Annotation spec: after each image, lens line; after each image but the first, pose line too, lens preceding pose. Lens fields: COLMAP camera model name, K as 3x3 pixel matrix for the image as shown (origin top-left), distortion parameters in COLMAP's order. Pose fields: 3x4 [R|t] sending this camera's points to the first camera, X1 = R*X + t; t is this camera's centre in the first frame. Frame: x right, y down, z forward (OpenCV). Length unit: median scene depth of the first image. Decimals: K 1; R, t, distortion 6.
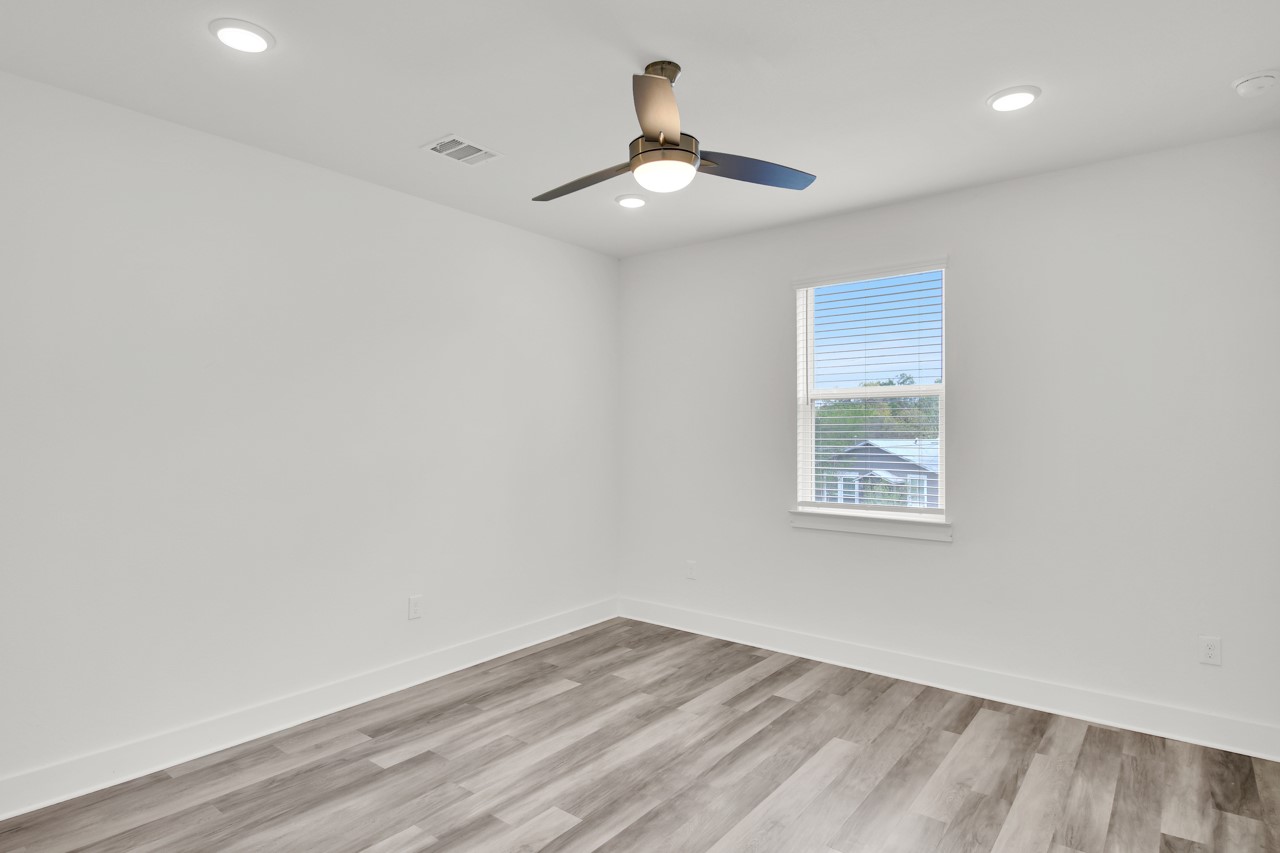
lens RADIAL K [[704.2, 0, 640.0], [0, 704.2, 426.5], [0, 0, 1]] dist [0.041252, -0.033717]
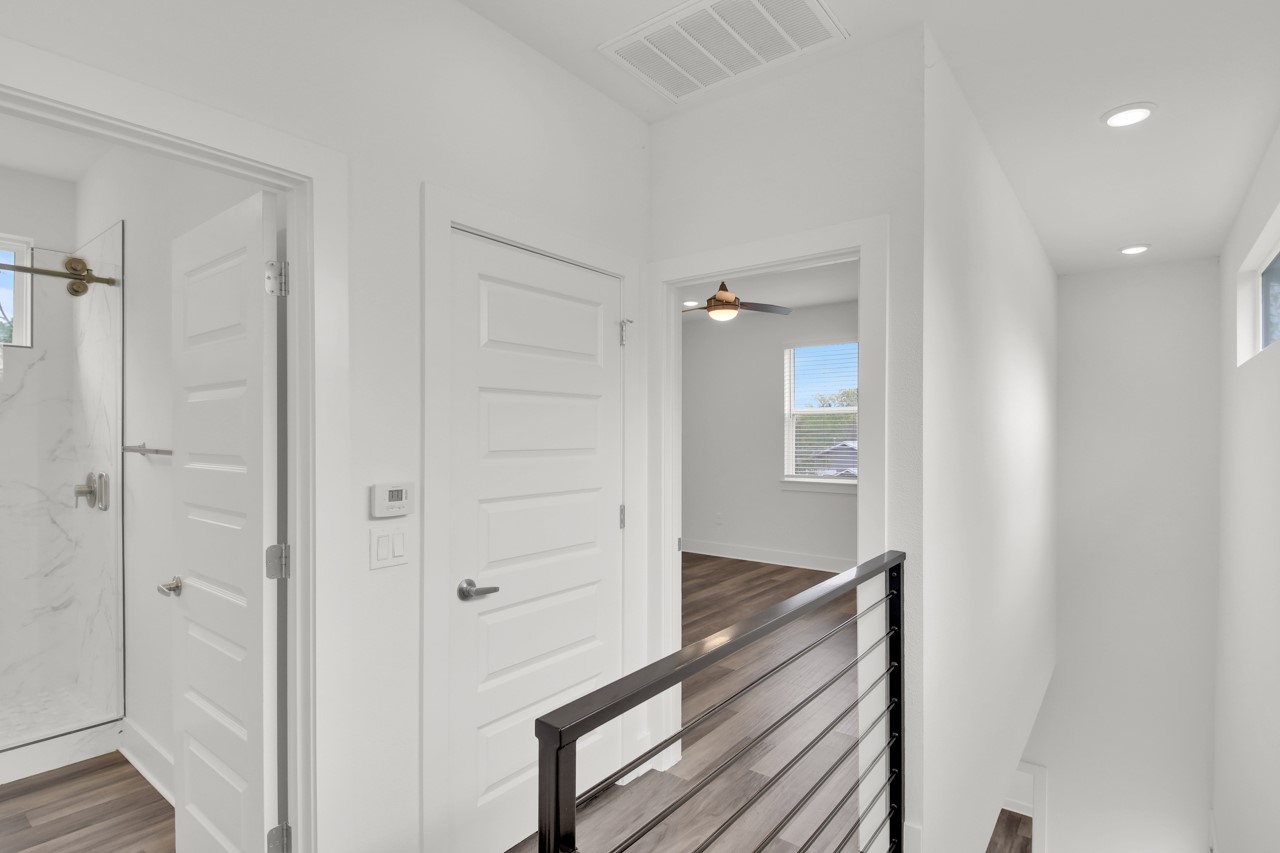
lens RADIAL K [[704.2, 0, 640.0], [0, 704.2, 426.5], [0, 0, 1]] dist [0.041252, -0.033717]
pose [[0.999807, 0.002250, 0.019505, -0.172089], [-0.002169, 0.999989, -0.004183, -0.001695], [-0.019514, 0.004140, 0.999801, -0.753264]]
